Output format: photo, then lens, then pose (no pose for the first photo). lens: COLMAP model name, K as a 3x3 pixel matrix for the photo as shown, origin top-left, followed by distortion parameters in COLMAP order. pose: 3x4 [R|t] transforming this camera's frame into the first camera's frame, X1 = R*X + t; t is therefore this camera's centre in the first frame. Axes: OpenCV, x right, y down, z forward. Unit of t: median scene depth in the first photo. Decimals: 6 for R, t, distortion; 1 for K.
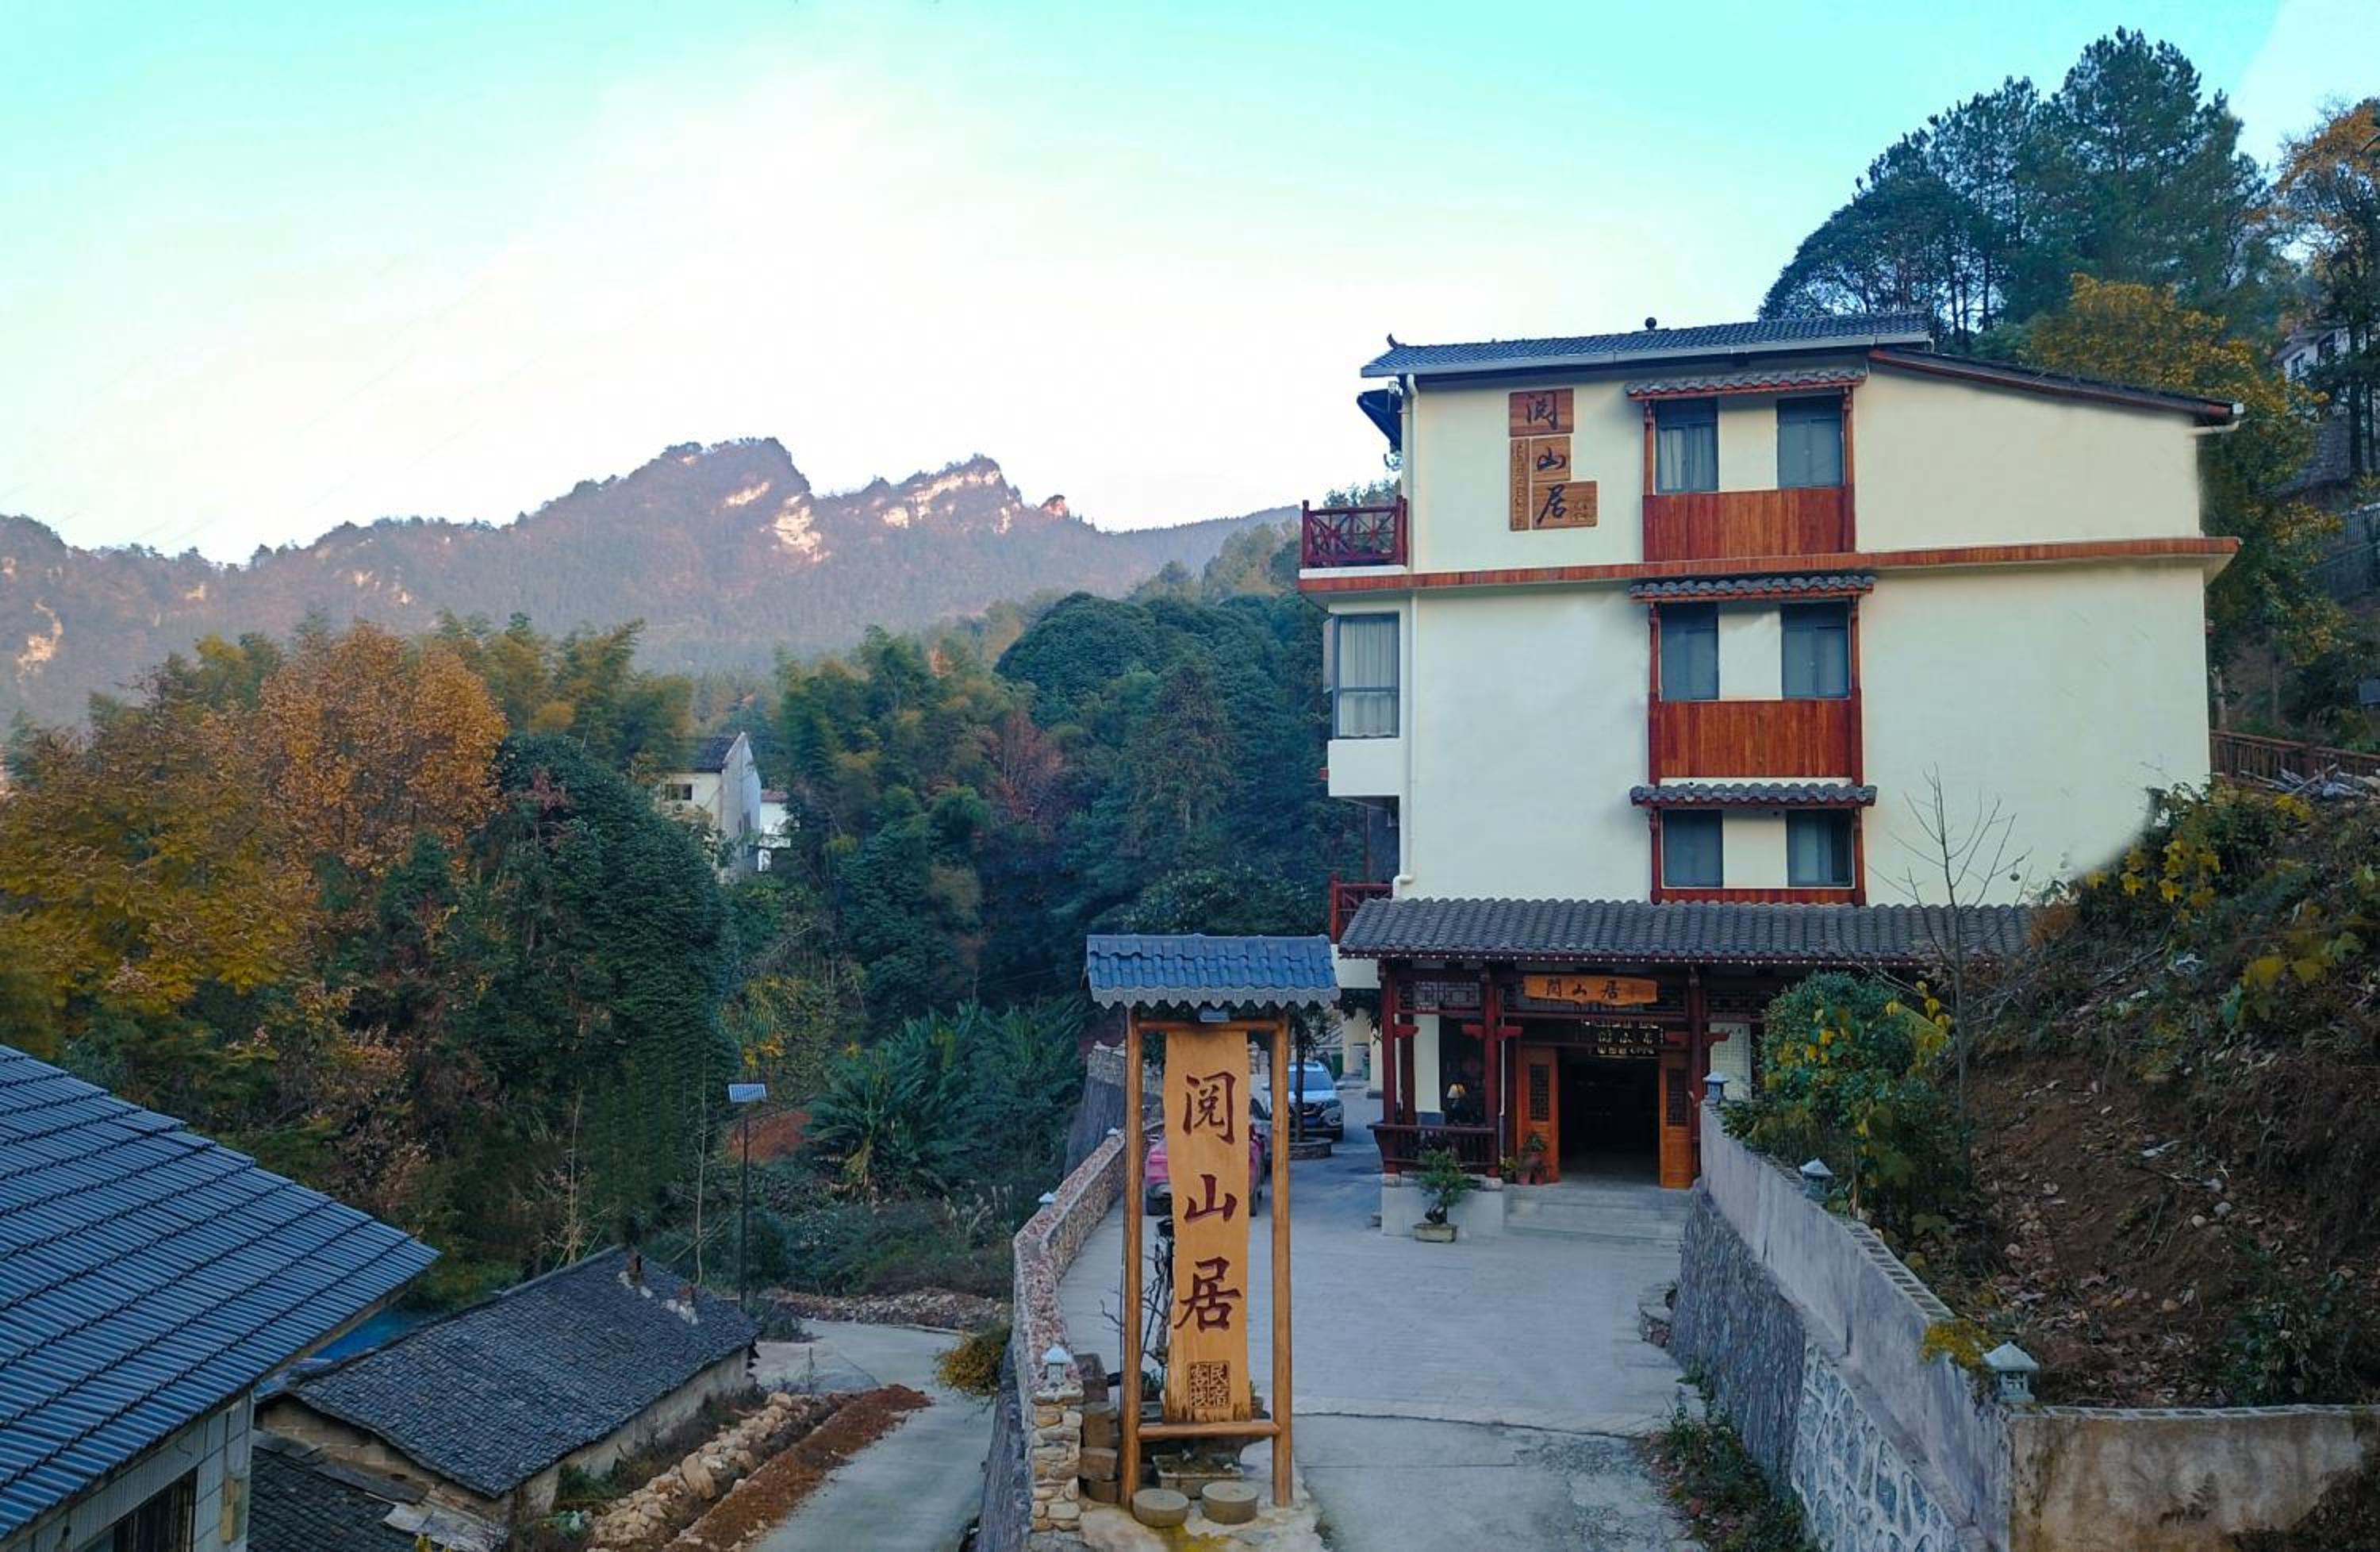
lens RADIAL K [[2292.7, 0, 1195.2], [0, 2292.7, 700.3], [0, 0, 1]] dist [0.130683, -0.349089]
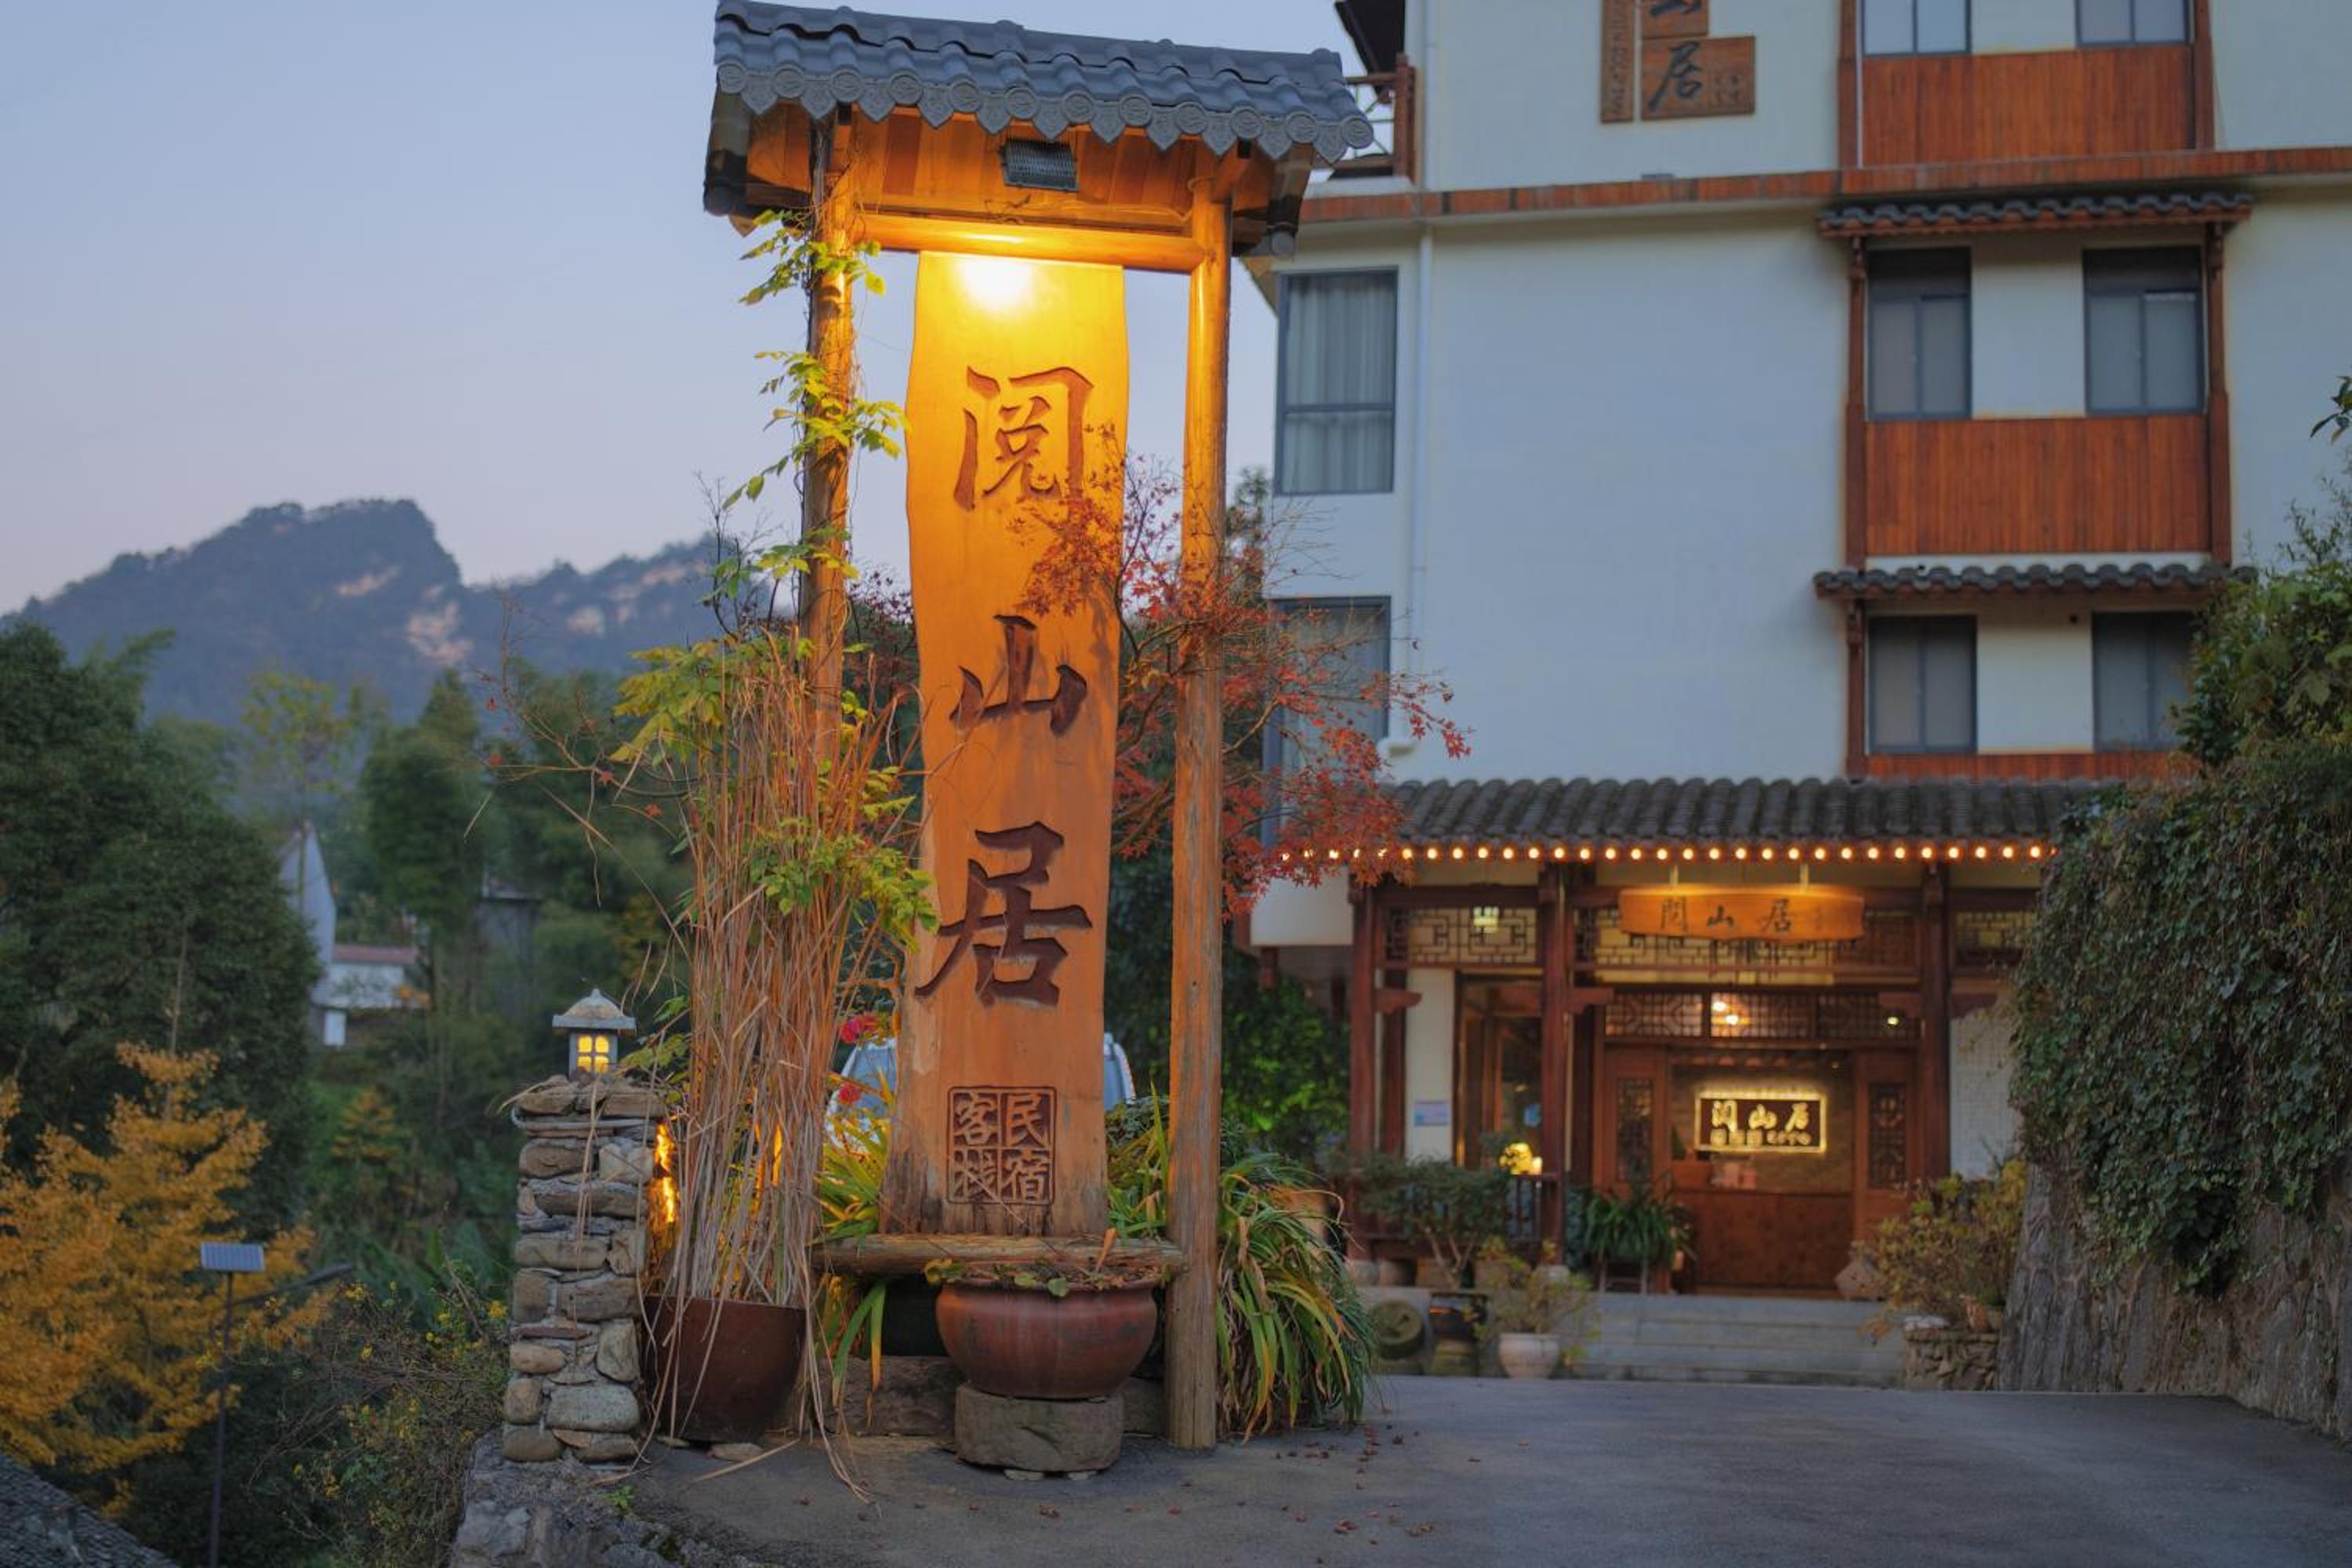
lens RADIAL K [[3358.5, 0, 1204.8], [0, 3358.5, 779.1], [0, 0, 1]] dist [0.016354, -0.406542]
pose [[0.998173, 0.028781, 0.053129, 0.003968], [-0.026487, 0.998707, -0.043387, 0.124528], [-0.054309, 0.041901, 0.997645, 0.212543]]
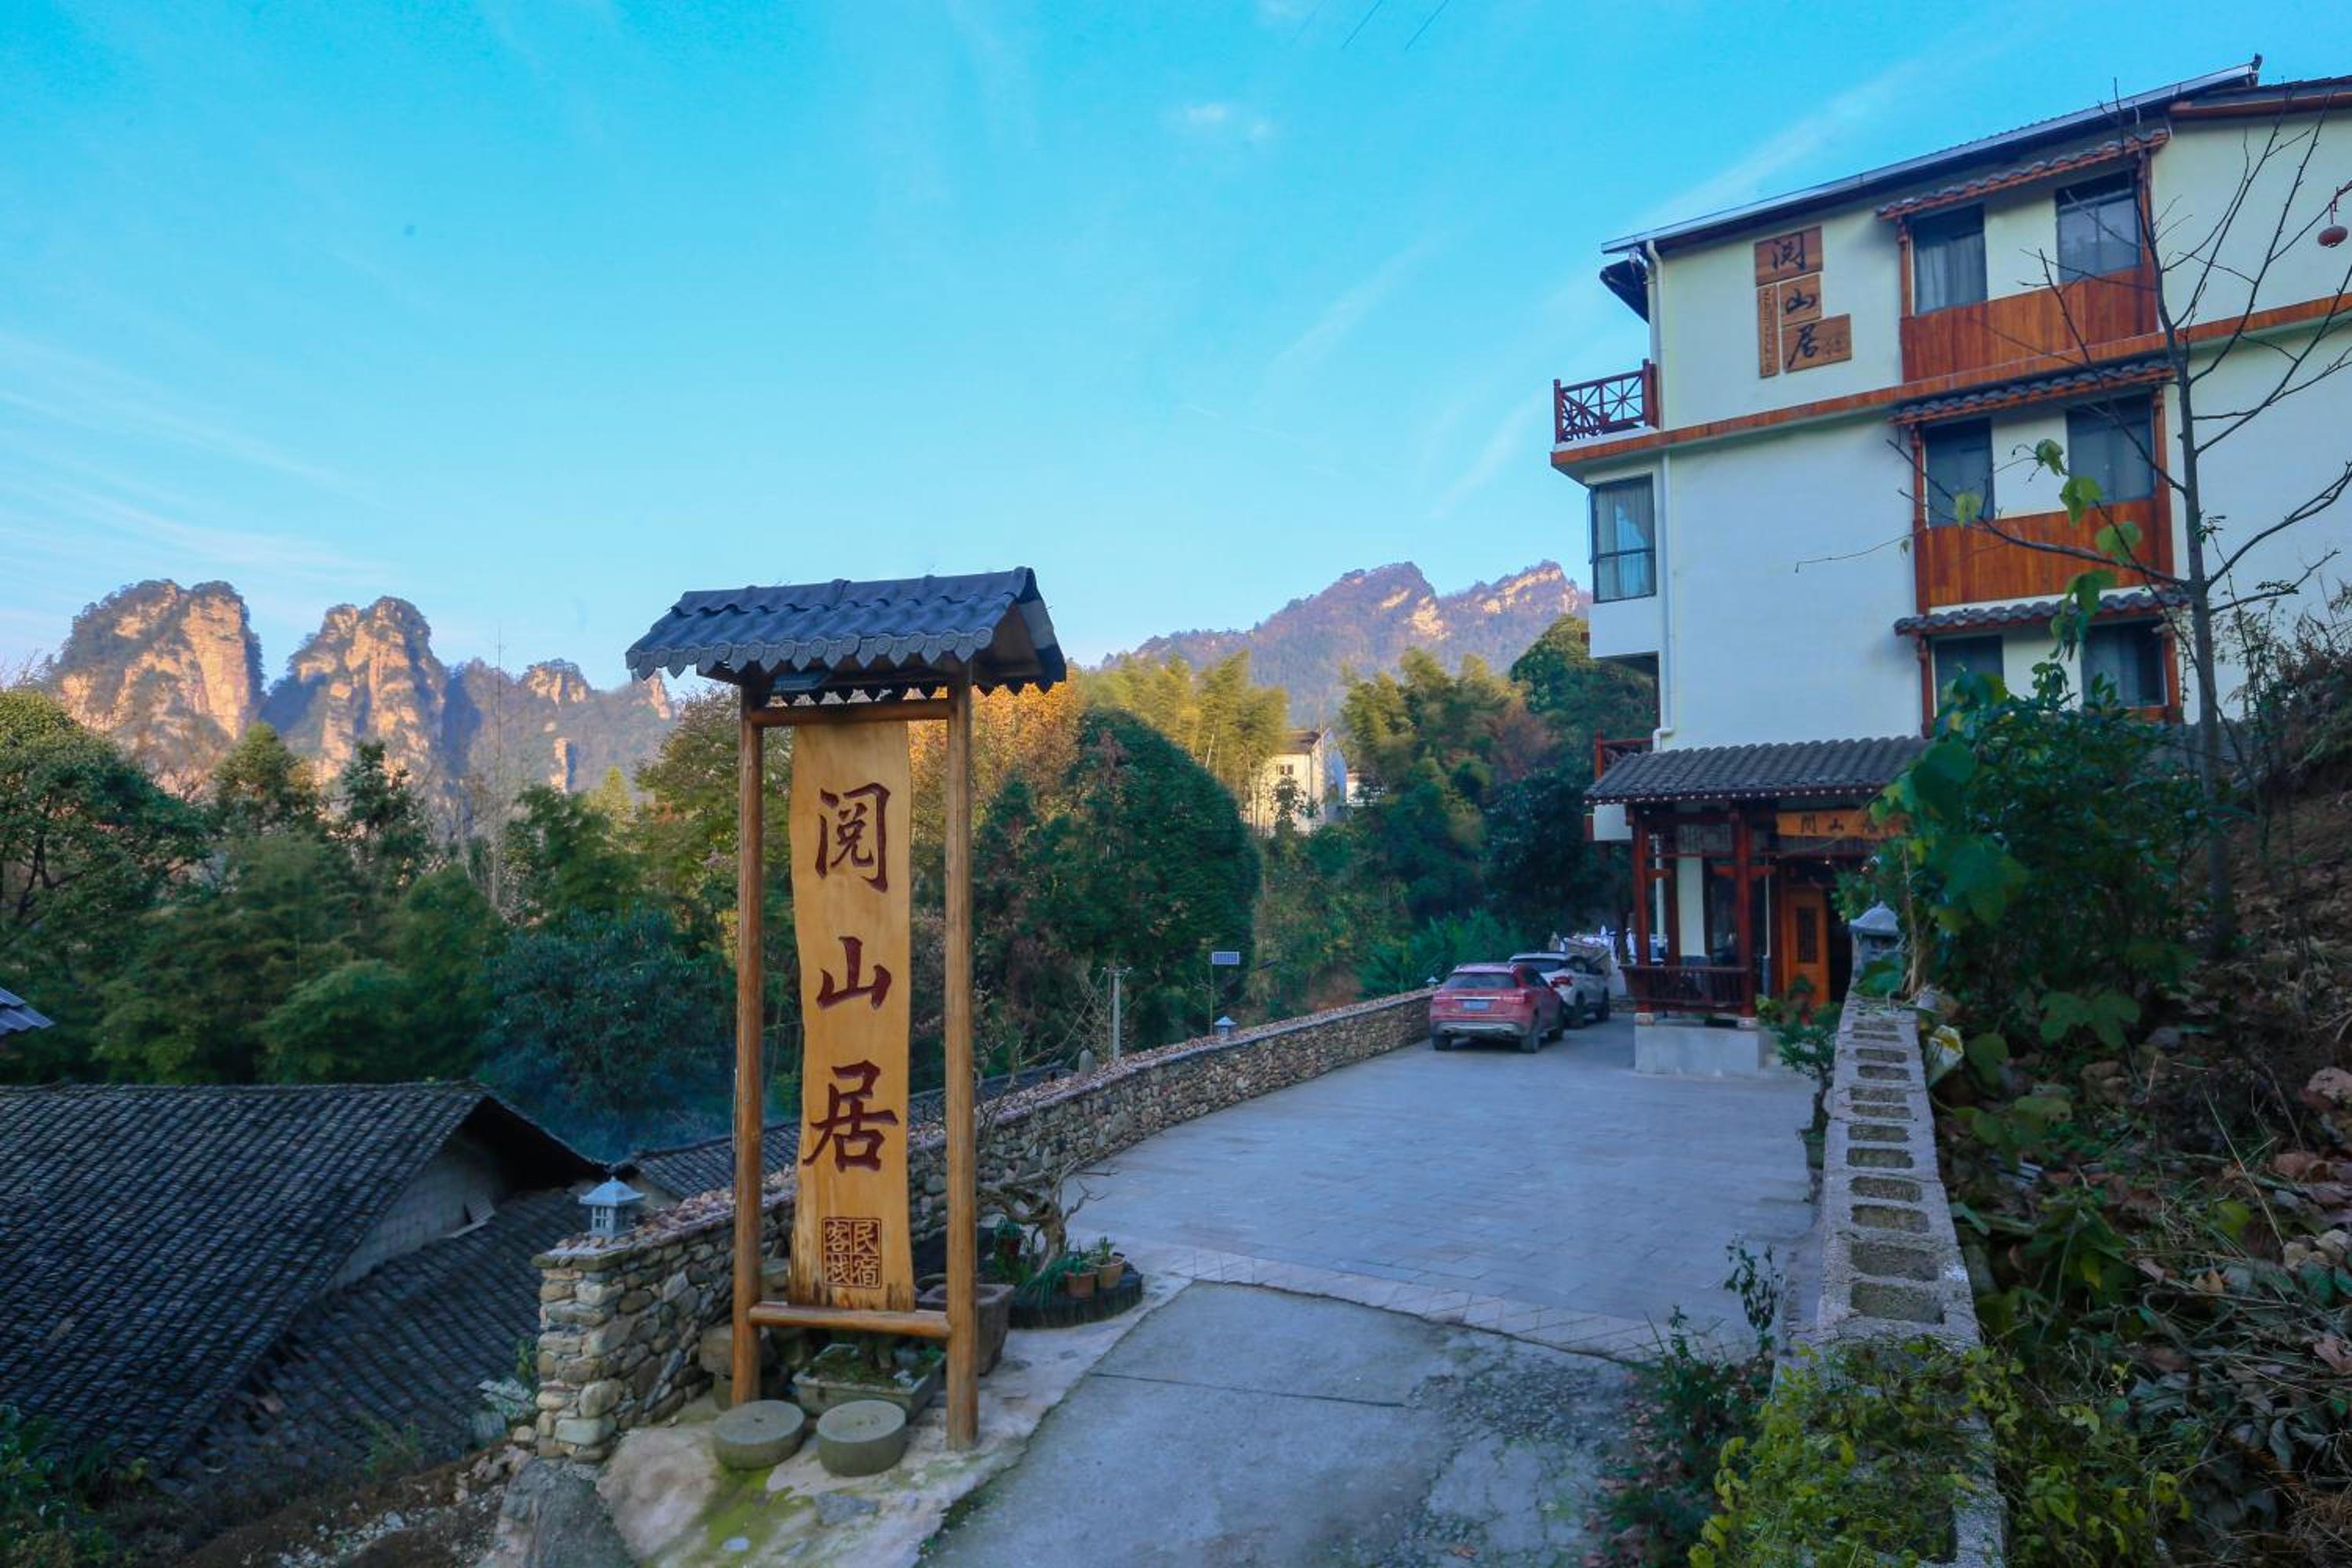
lens RADIAL K [[1481.6, 0, 1158.7], [0, 1481.6, 784.6], [0, 0, 1]] dist [-0.058658, 0.091344]
pose [[0.934311, -0.038836, -0.354337, 0.115181], [0.050583, 0.998433, 0.023946, 0.076154], [0.352852, -0.040296, 0.934811, 0.310864]]
